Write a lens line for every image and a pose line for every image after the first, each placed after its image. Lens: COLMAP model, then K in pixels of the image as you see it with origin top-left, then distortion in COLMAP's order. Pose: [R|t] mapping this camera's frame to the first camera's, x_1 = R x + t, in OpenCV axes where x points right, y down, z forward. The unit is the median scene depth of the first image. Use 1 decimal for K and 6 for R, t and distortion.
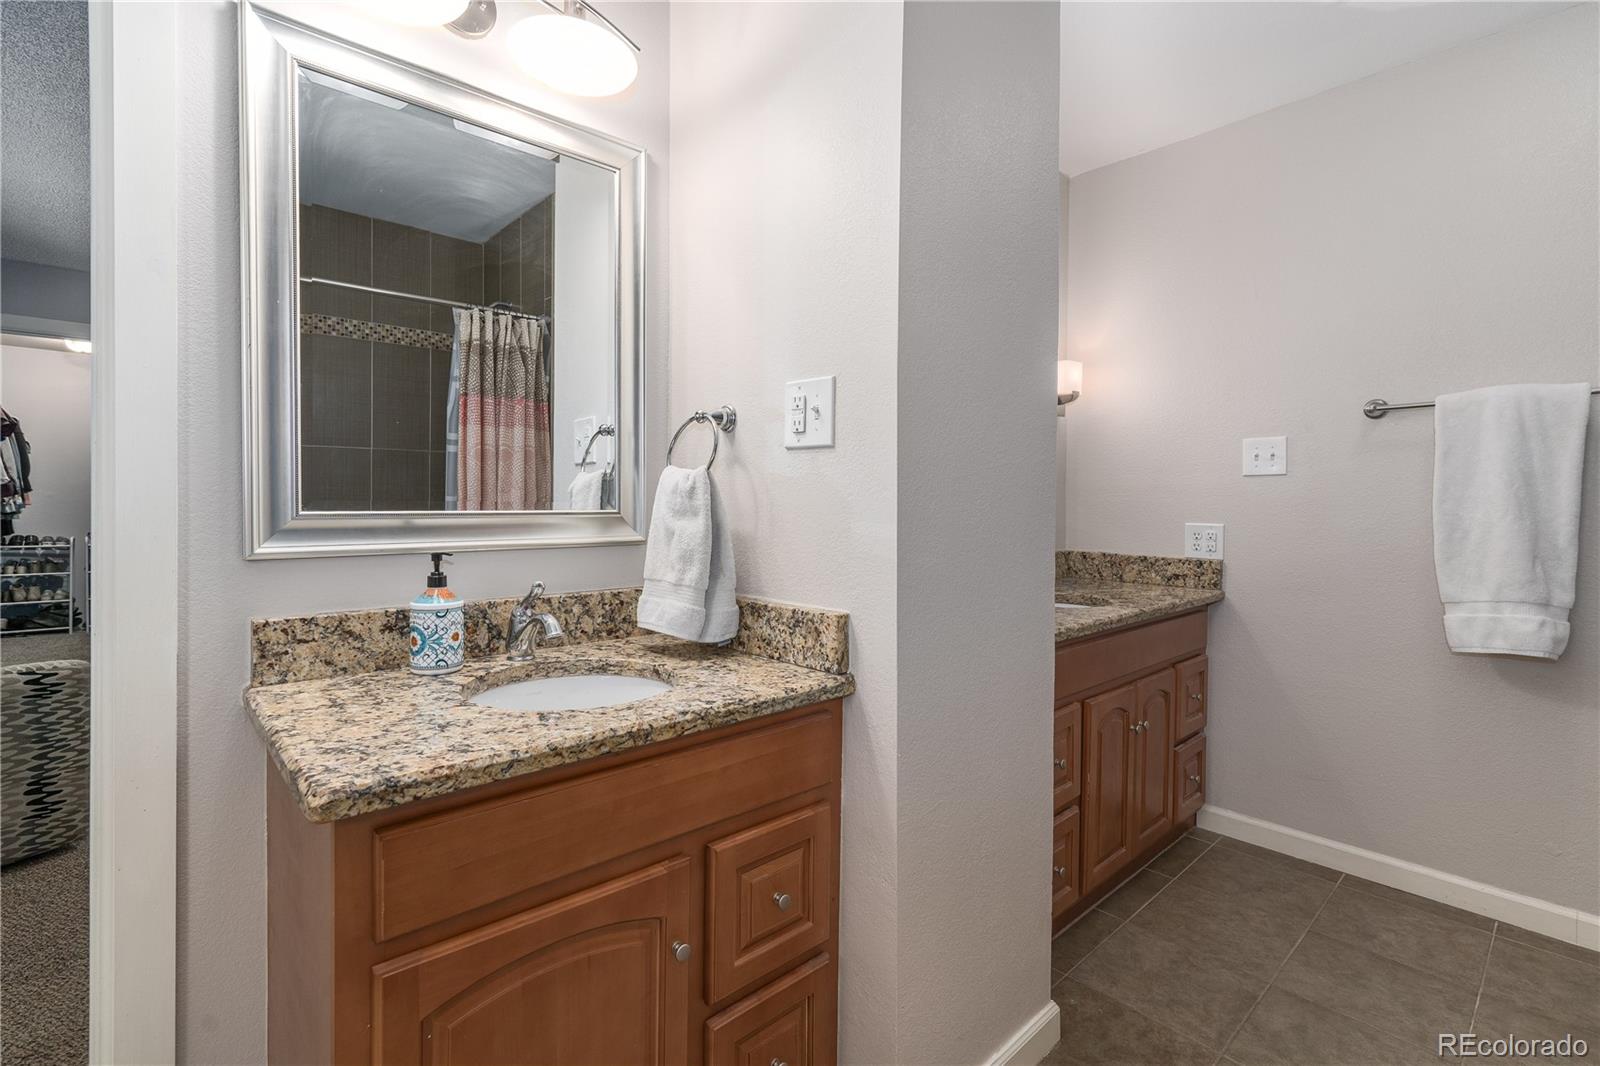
lens RADIAL K [[730.4, 0, 792.0], [0, 730.4, 506.8], [0, 0, 1]] dist [-0.003968, -0.000093]
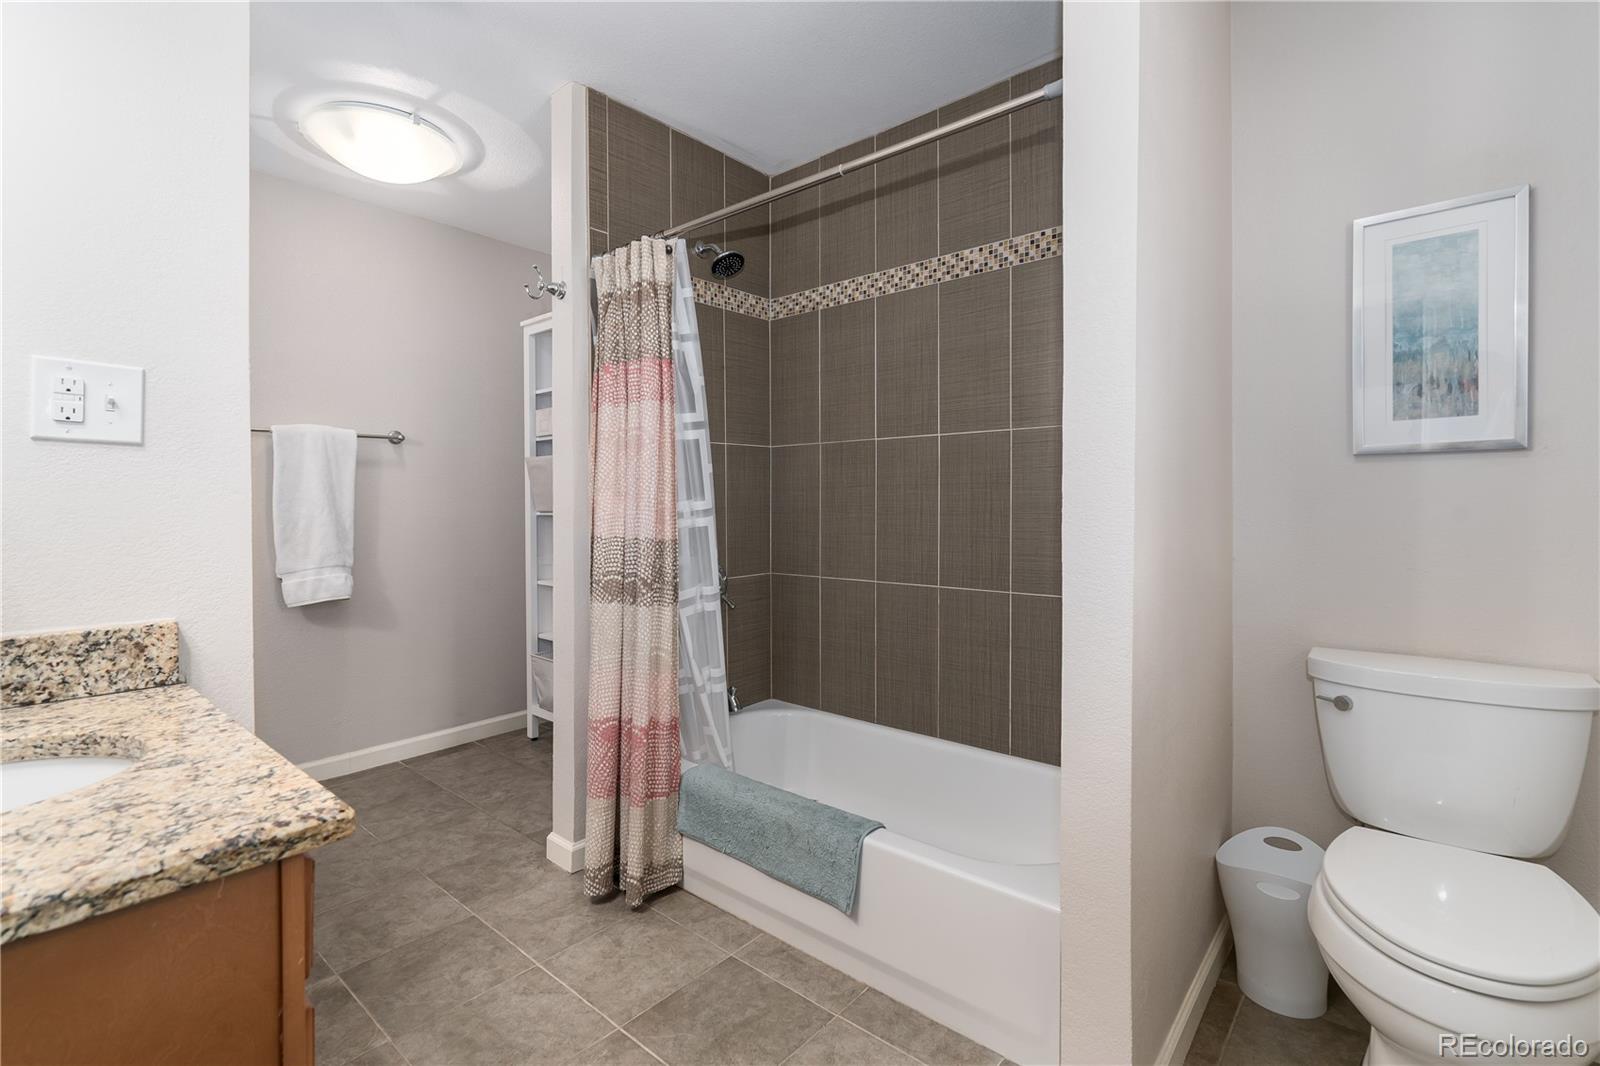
lens RADIAL K [[730.4, 0, 796.6], [0, 730.4, 518.6], [0, 0, 1]] dist [-0.003968, -0.000093]
pose [[-0.121856, -0.024261, 0.992251, -0.949923], [0.004276, 0.999679, 0.024968, -0.008908], [-0.992539, 0.007286, -0.121713, 0.289272]]
